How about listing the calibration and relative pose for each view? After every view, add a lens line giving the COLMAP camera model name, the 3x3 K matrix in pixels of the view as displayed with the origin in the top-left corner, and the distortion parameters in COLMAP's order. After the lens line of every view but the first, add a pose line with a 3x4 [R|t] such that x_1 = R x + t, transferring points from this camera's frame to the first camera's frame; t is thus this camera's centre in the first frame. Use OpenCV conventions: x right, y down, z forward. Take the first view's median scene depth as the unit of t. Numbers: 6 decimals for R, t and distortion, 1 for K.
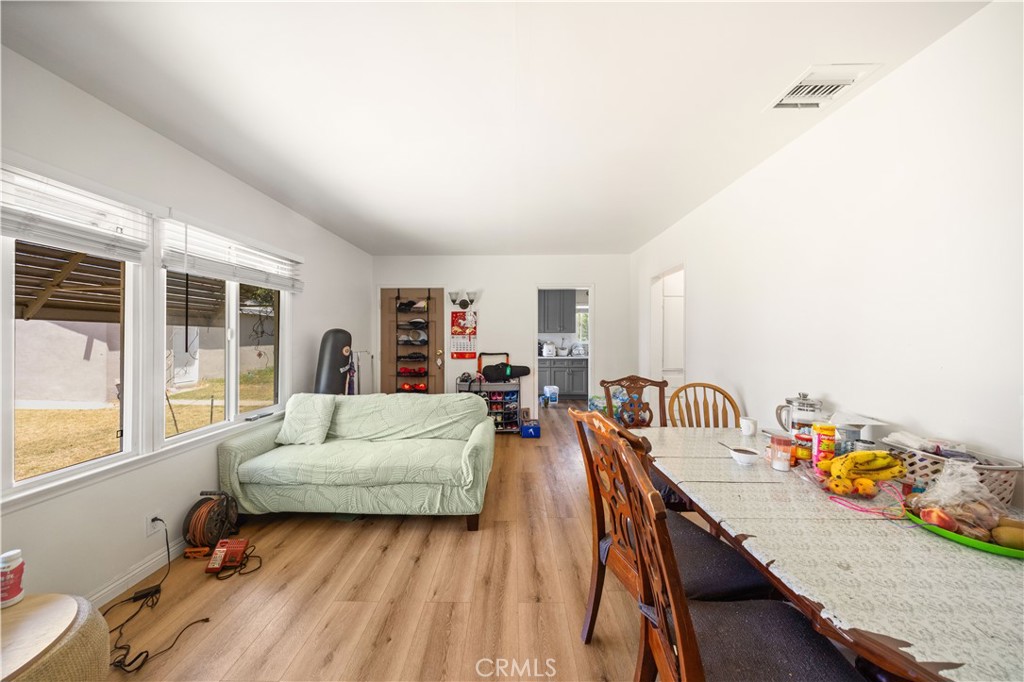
lens RADIAL K [[321.3, 0, 512.0], [0, 321.3, 341.0], [0, 0, 1]] dist [-0.000352, -0.000022]
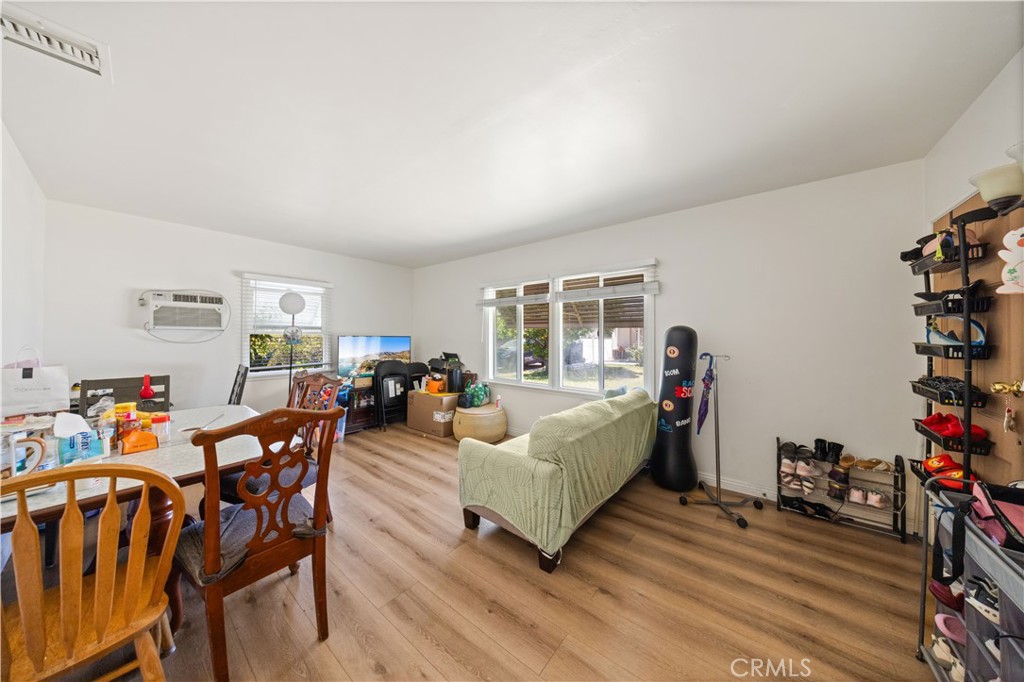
lens RADIAL K [[321.3, 0, 512.0], [0, 321.3, 341.0], [0, 0, 1]] dist [-0.000352, -0.000022]
pose [[-0.621752, 0.012639, -0.783113, 0.729411], [0.000144, 0.999872, 0.016023, -0.019533], [0.783215, 0.009850, -0.621674, 2.148770]]
